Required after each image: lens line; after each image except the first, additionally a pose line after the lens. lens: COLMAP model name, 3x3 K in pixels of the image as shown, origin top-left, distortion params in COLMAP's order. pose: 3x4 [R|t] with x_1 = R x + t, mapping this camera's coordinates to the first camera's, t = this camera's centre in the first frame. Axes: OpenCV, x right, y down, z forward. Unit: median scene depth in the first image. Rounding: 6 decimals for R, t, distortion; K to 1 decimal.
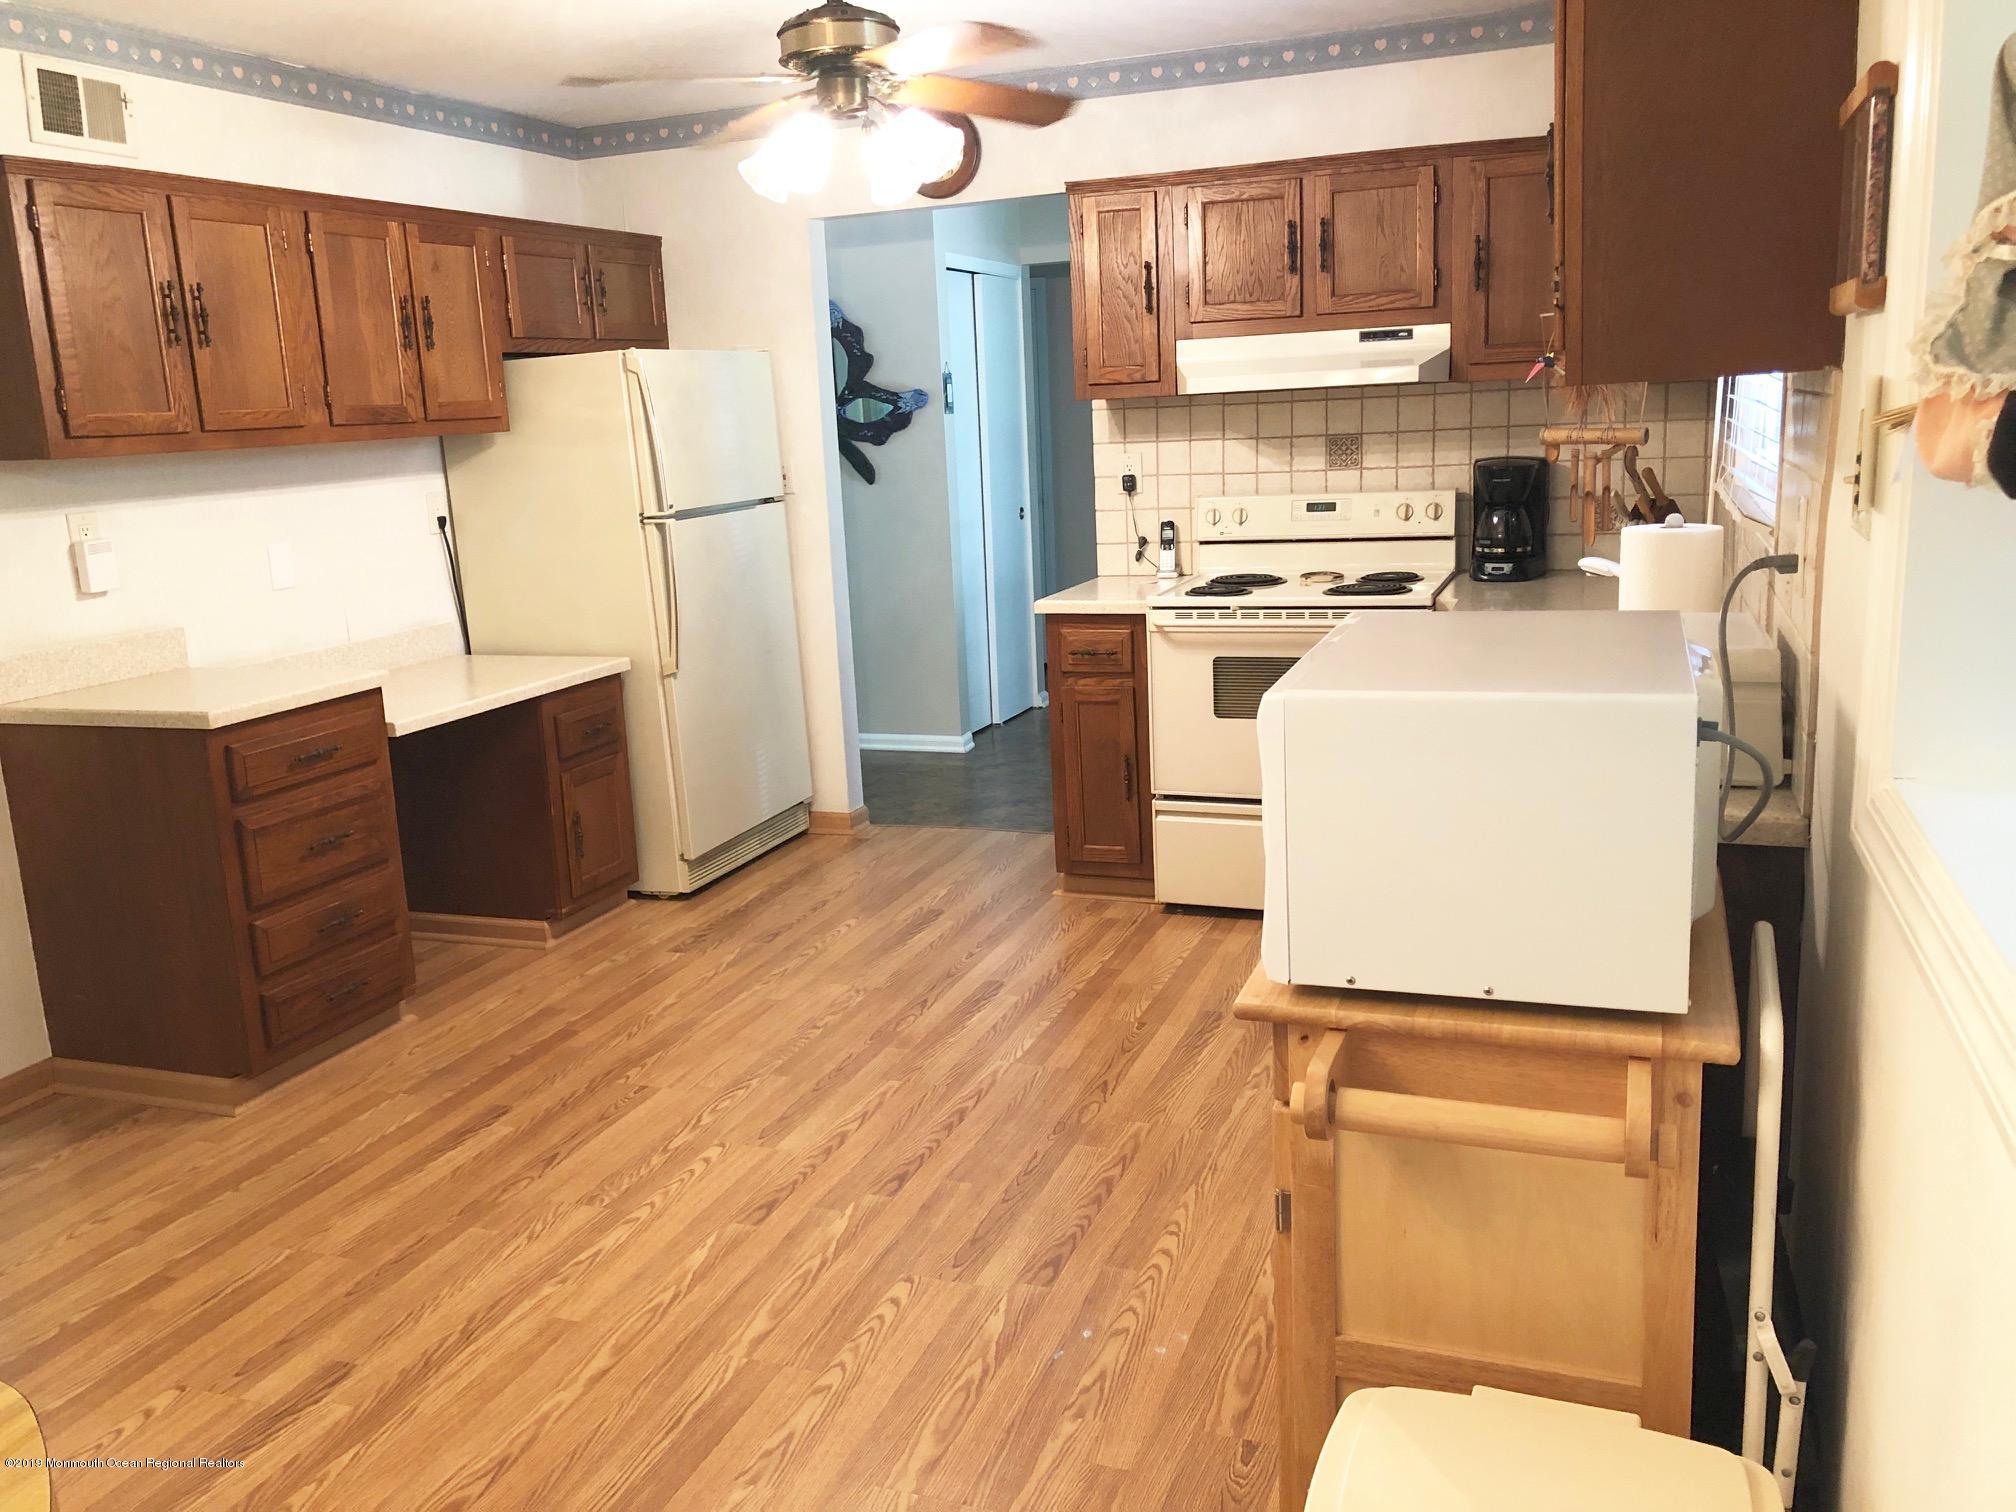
lens RADIAL K [[1639.1, 0, 1008.0], [0, 1639.1, 756.0], [0, 0, 1]] dist [0.001333, -0.009719]
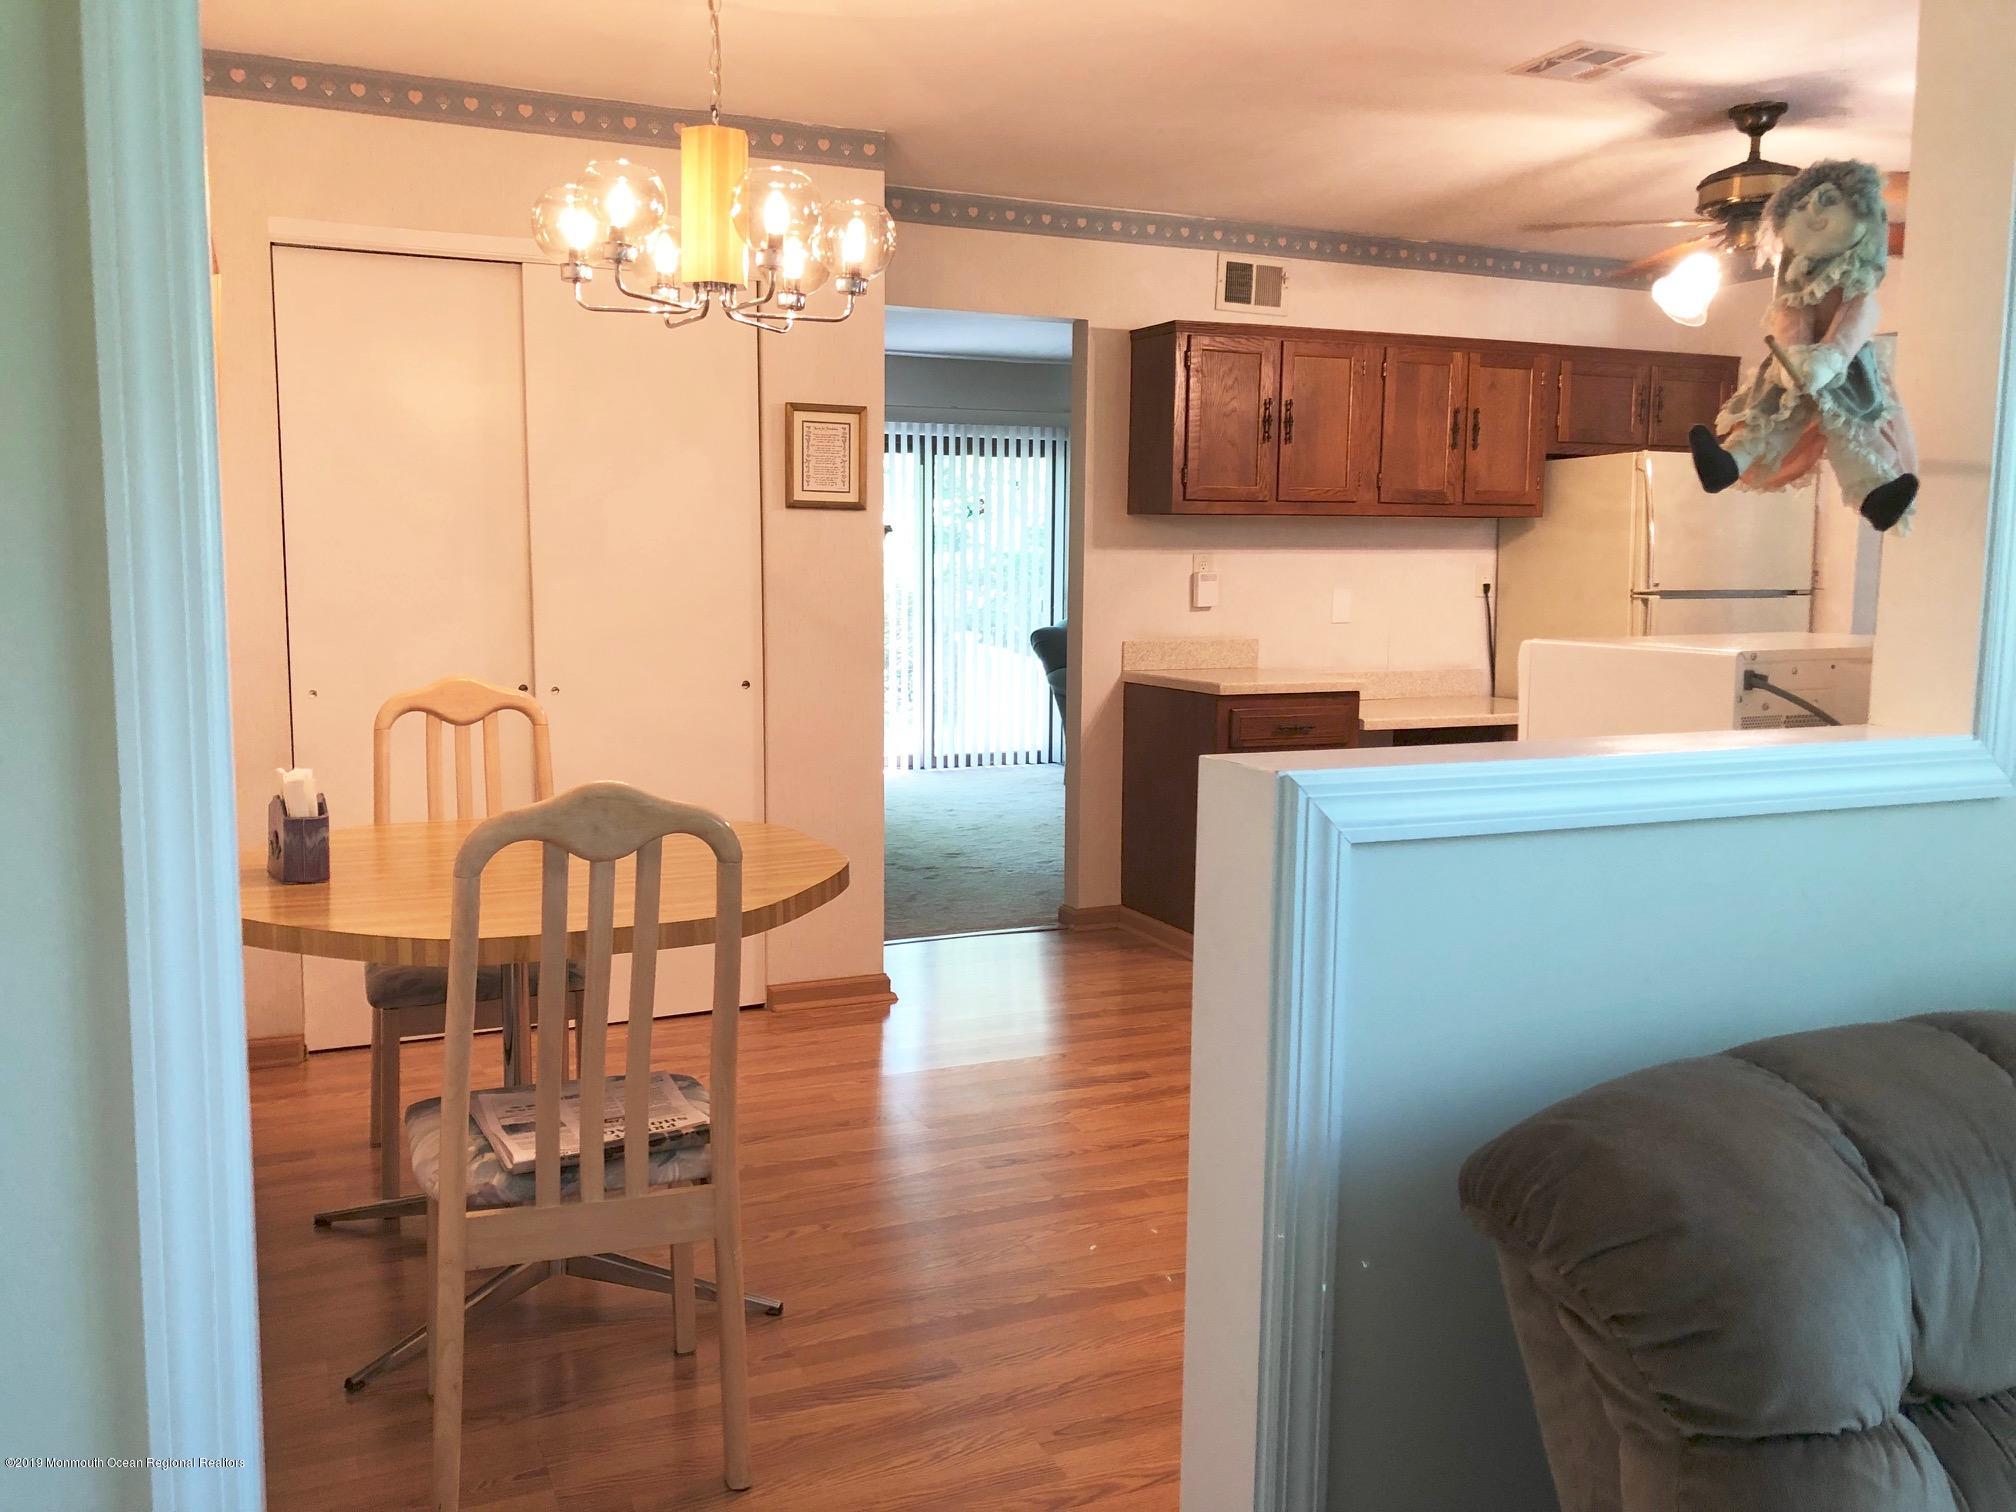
lens RADIAL K [[1639.1, 0, 1008.0], [0, 1639.1, 756.0], [0, 0, 1]] dist [0.001333, -0.009719]
pose [[0.698878, 0.131334, -0.703080, 0.371064], [-0.185502, 0.982644, -0.000836, 0.064461], [0.690767, 0.131007, 0.711111, -0.151130]]
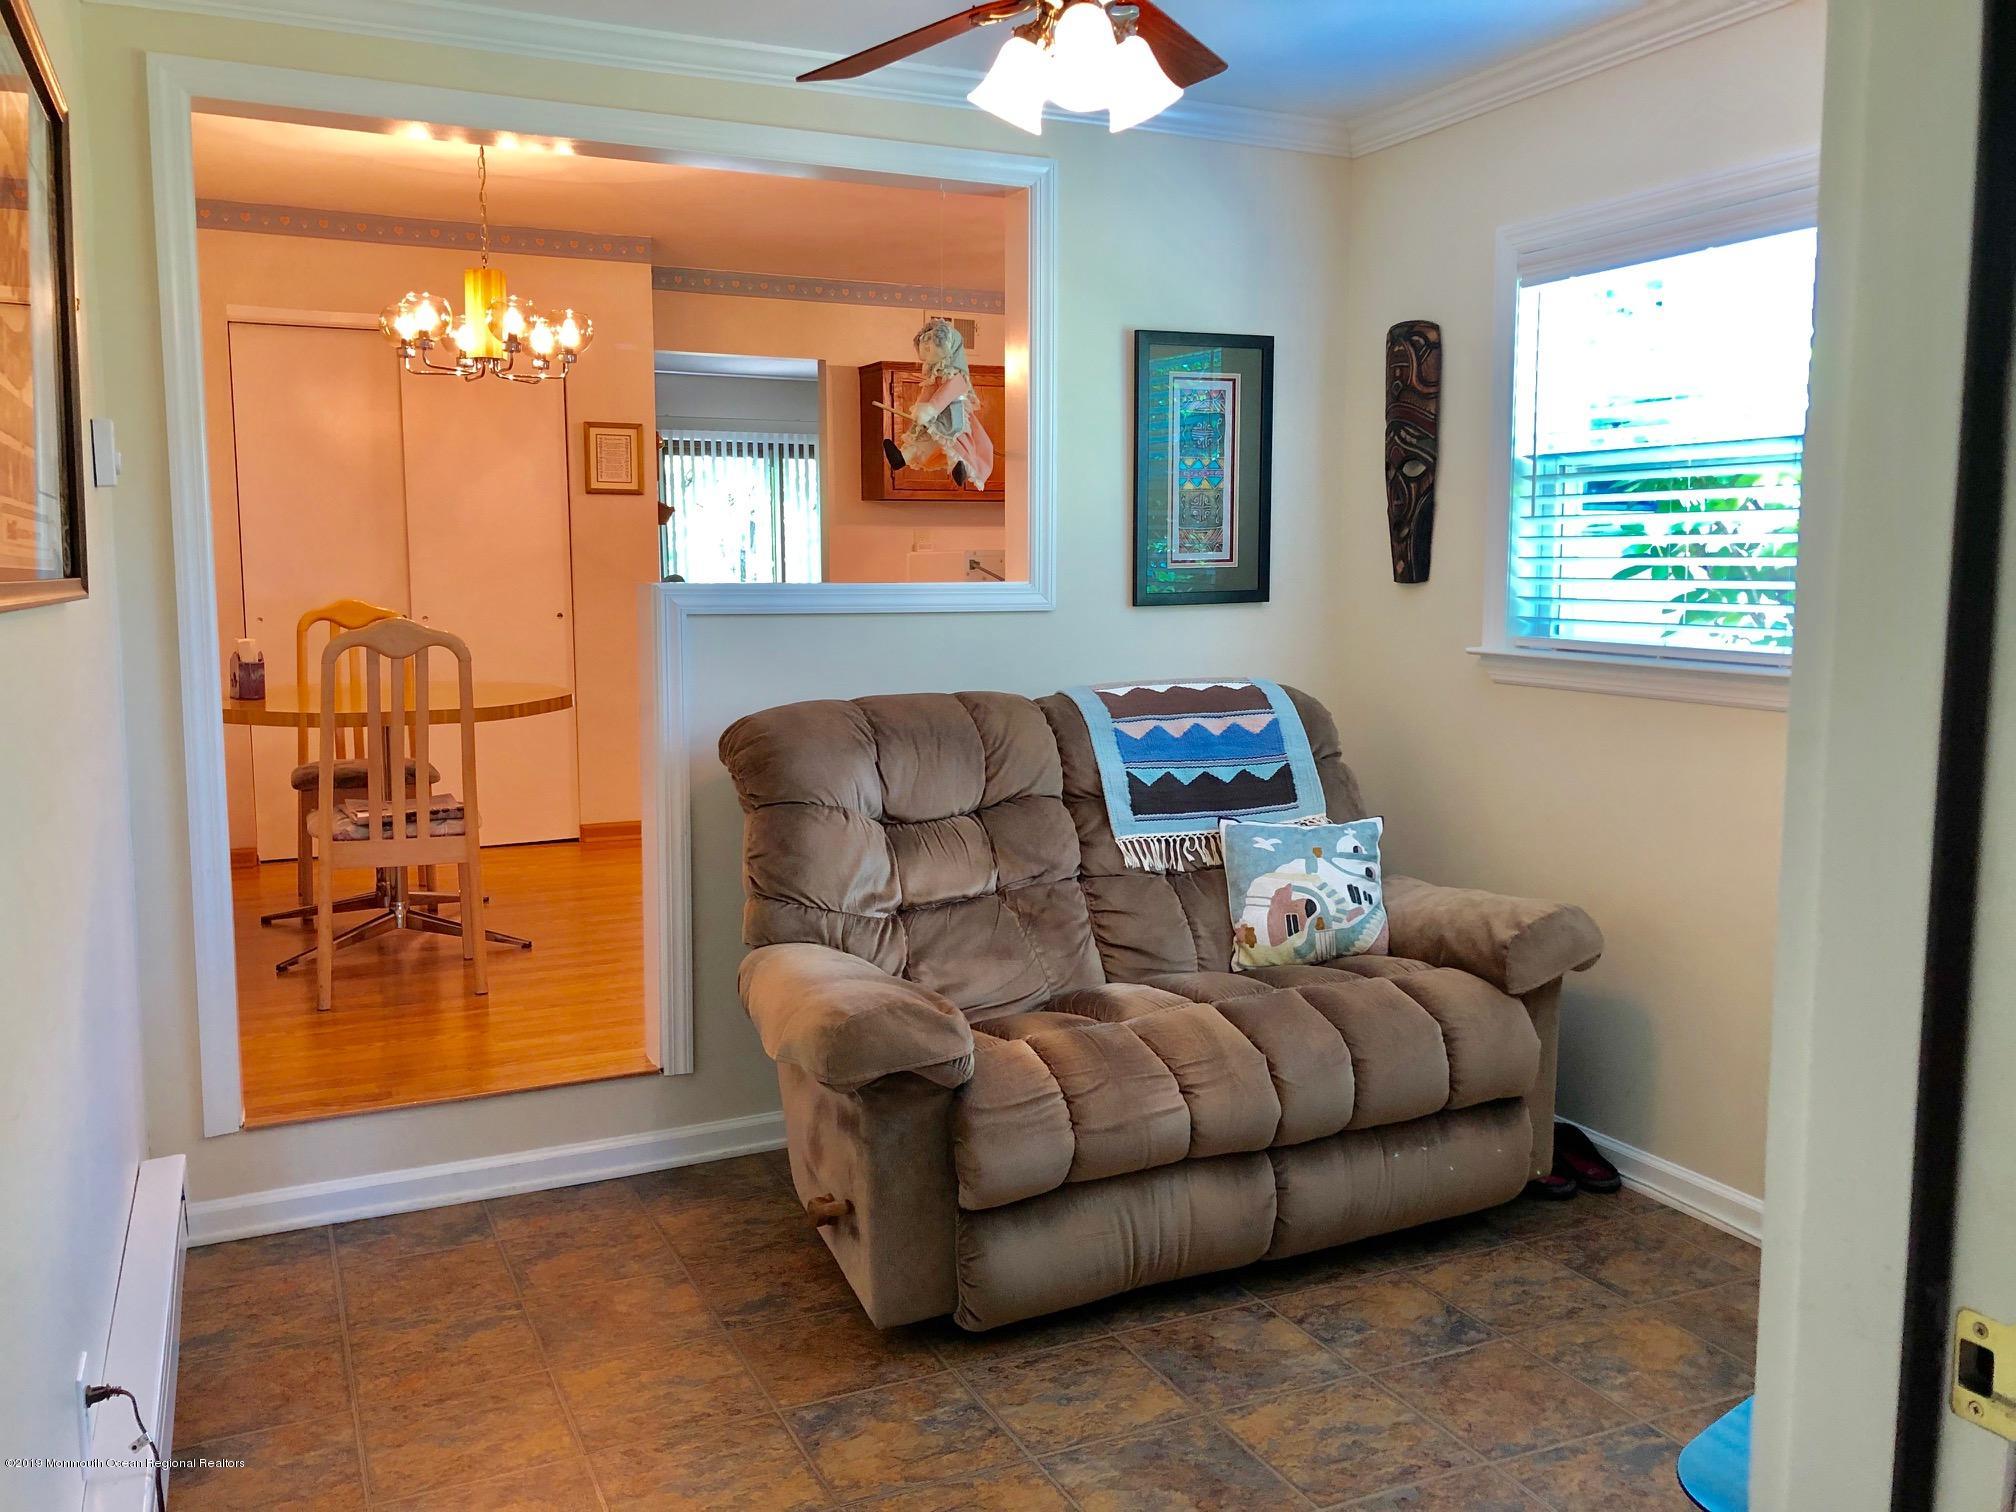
lens RADIAL K [[1562.8, 0, 1008.0], [0, 1562.8, 756.0], [0, 0, 1]] dist [-0.046275, -0.002460]
pose [[0.728873, 0.127665, -0.672641, 0.834041], [-0.175349, 0.984501, -0.003153, 0.113032], [0.661814, 0.120246, 0.739962, -0.316463]]
